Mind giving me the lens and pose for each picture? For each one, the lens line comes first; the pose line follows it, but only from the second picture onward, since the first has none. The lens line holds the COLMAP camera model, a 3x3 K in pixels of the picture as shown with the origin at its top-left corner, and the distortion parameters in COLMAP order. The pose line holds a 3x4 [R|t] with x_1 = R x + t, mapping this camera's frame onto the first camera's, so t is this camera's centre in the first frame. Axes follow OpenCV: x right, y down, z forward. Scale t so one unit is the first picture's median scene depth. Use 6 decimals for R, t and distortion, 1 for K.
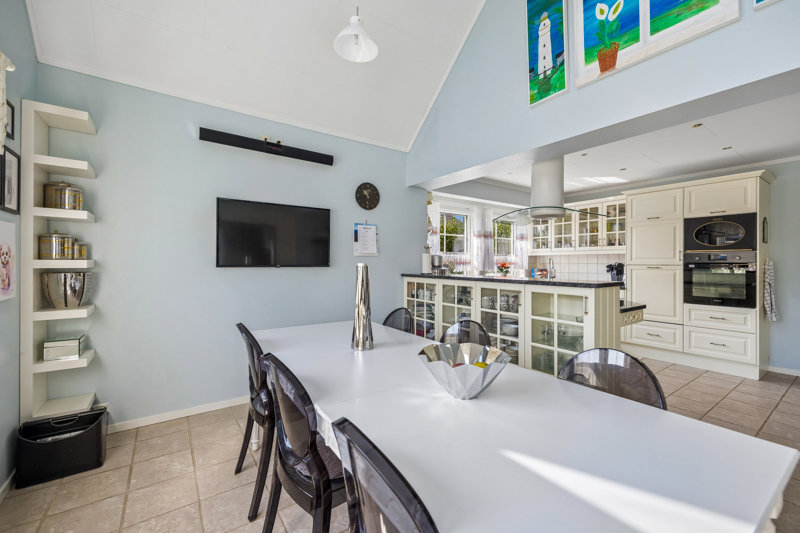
lens RADIAL K [[320.6, 0, 403.4], [0, 320.6, 261.7], [0, 0, 1]] dist [0.004217, 0.000443]
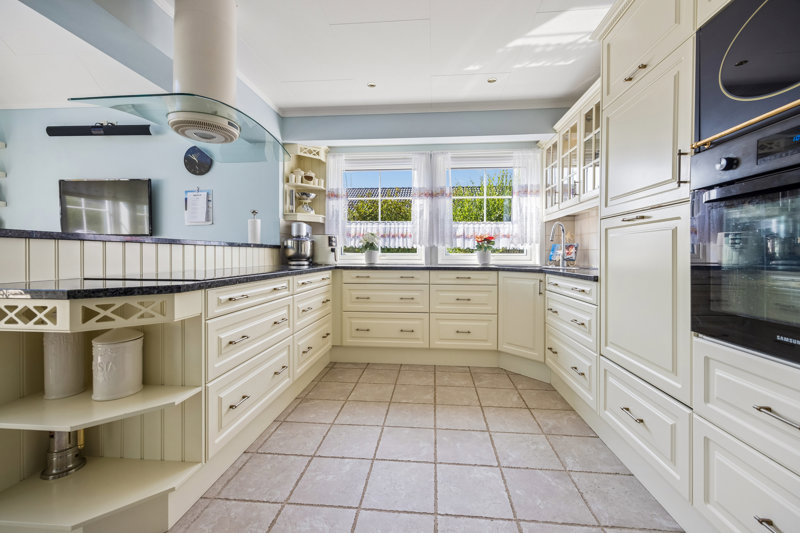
lens RADIAL K [[320.6, 0, 408.0], [0, 320.6, 260.4], [0, 0, 1]] dist [0.004217, 0.000443]
pose [[0.761116, 0.012622, -0.648493, 0.866734], [-0.004617, 0.999891, 0.014043, 0.061832], [0.648599, -0.007694, 0.761091, 0.623304]]
